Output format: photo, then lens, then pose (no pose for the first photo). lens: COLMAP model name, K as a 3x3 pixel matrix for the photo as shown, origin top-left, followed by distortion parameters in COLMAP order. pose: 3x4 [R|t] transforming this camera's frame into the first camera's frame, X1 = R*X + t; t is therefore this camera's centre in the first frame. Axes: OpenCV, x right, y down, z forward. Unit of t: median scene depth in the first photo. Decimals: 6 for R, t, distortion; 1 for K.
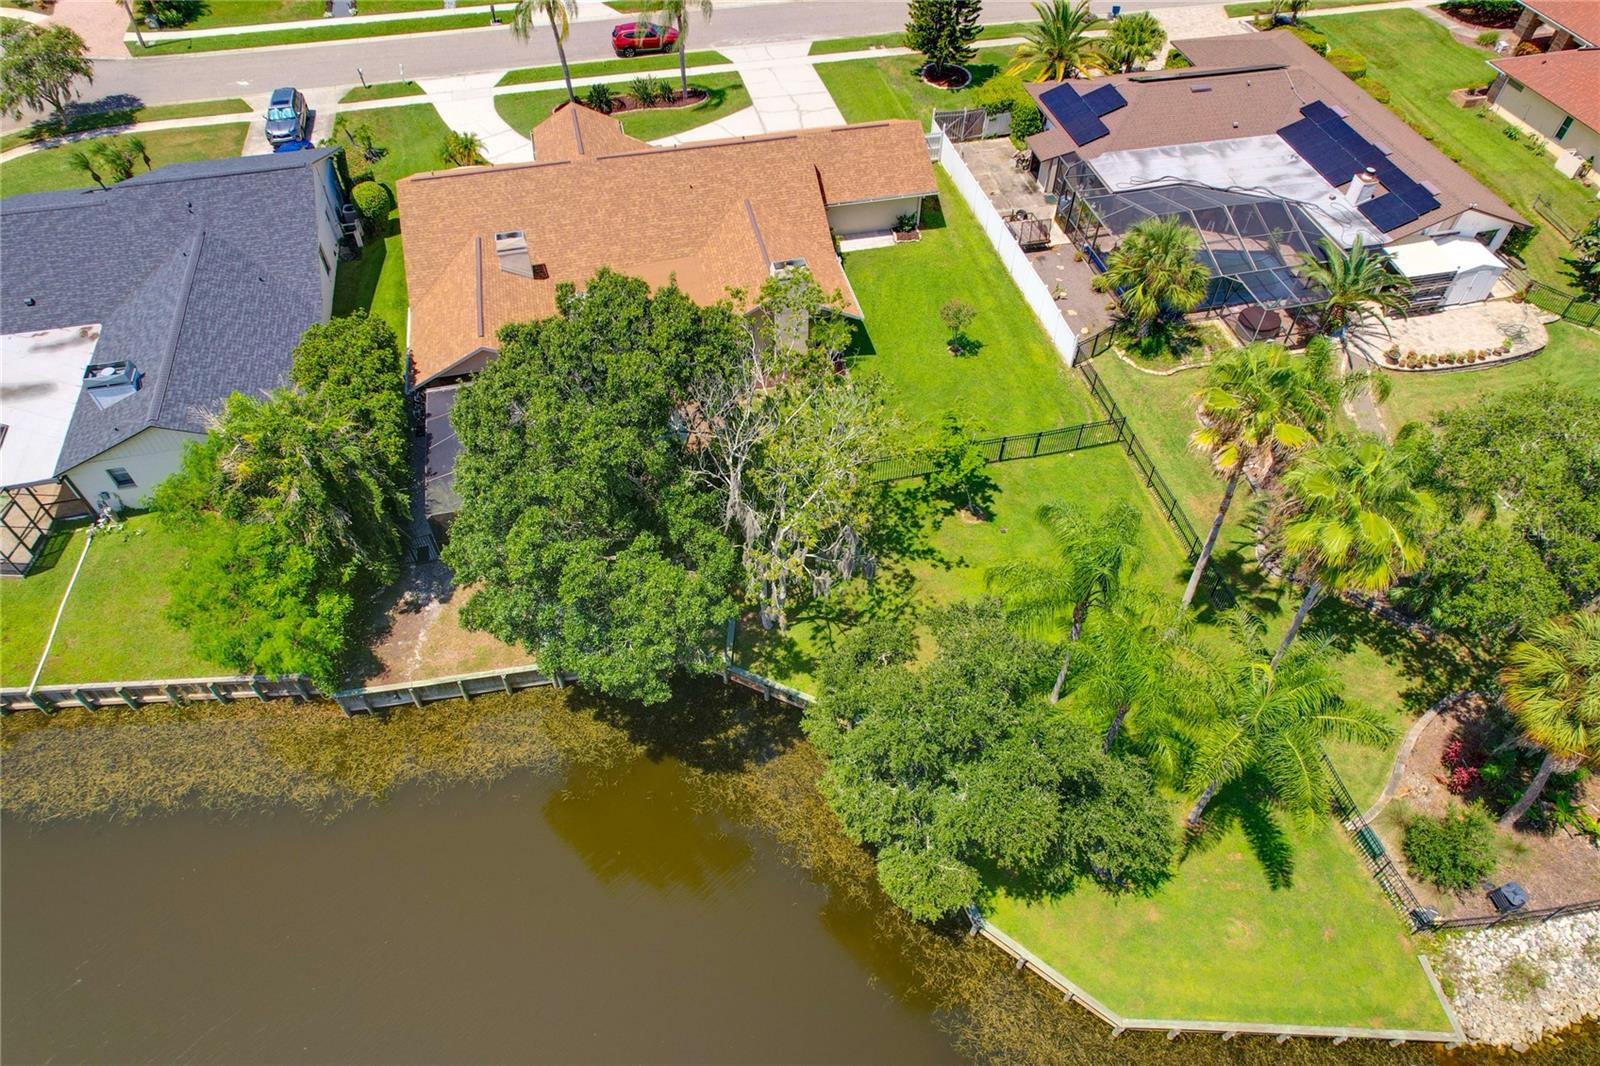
lens RADIAL K [[1044.5, 0, 802.2], [0, 1044.5, 537.2], [0, 0, 1]] dist [-0.071353, 0.062150]
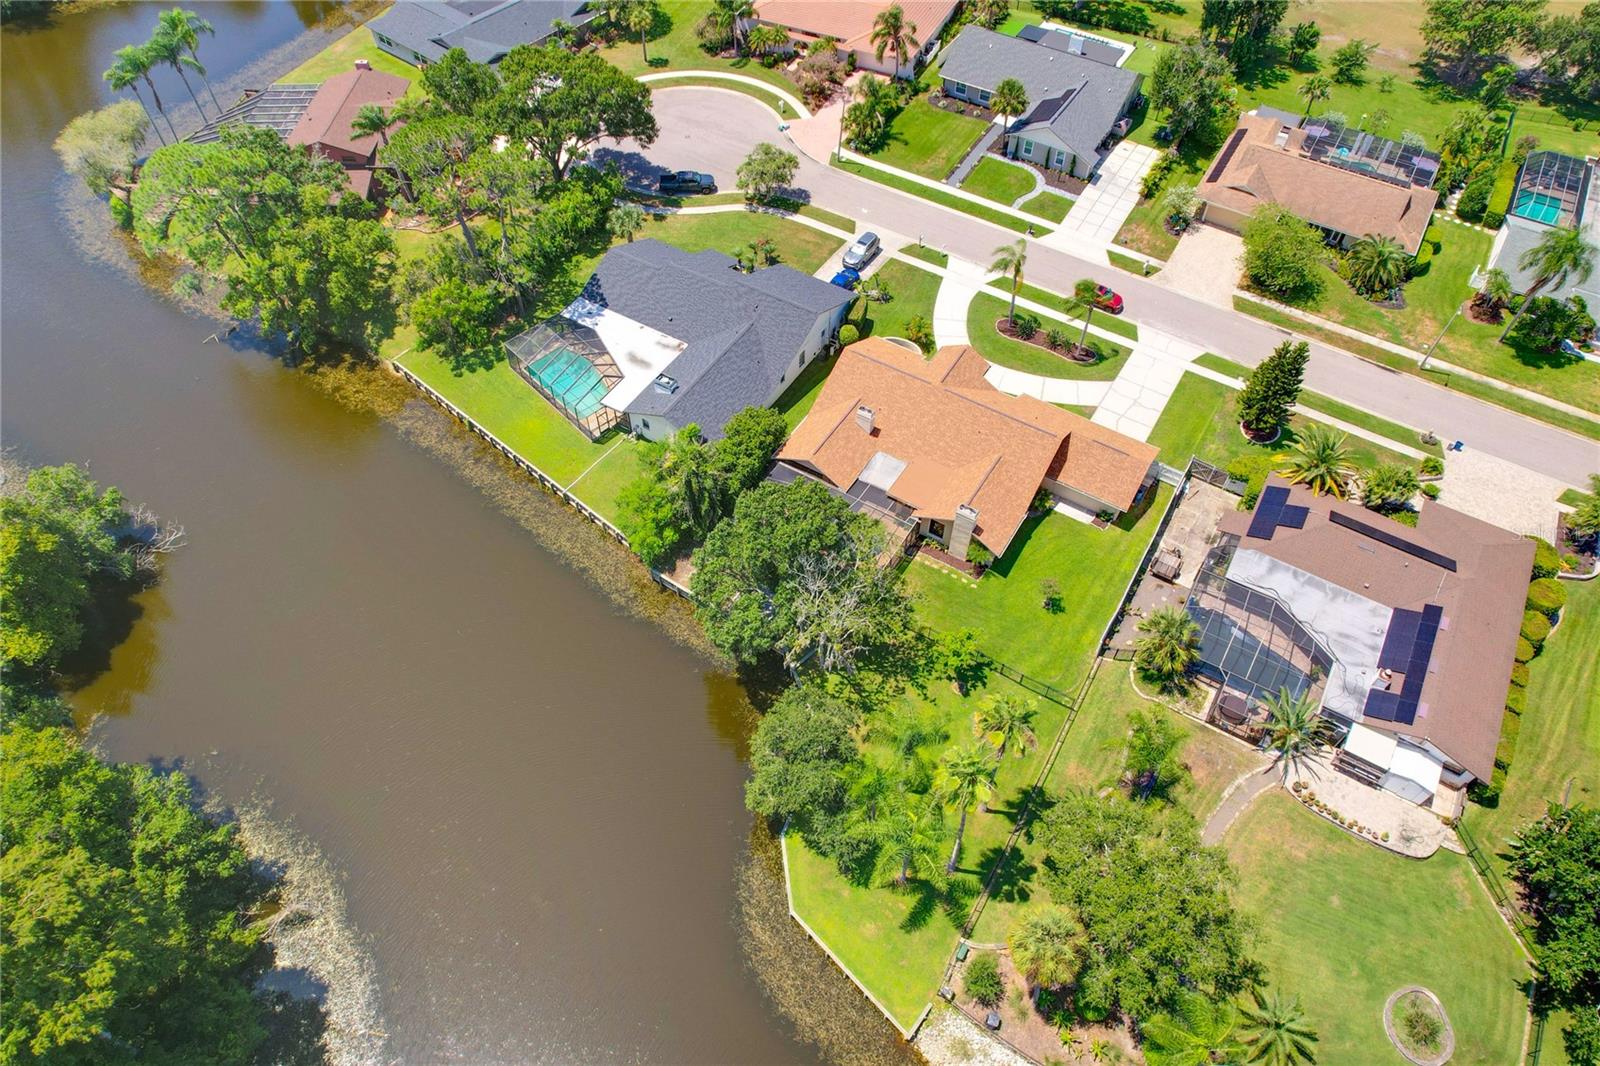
lens RADIAL K [[1044.5, 0, 800.6], [0, 1044.5, 525.8], [0, 0, 1]] dist [-0.071353, 0.062150]
pose [[0.711750, 0.550163, -0.436731, 0.494340], [-0.535302, 0.827396, 0.169901, -0.337674], [0.454823, 0.112856, 0.883402, -0.585599]]
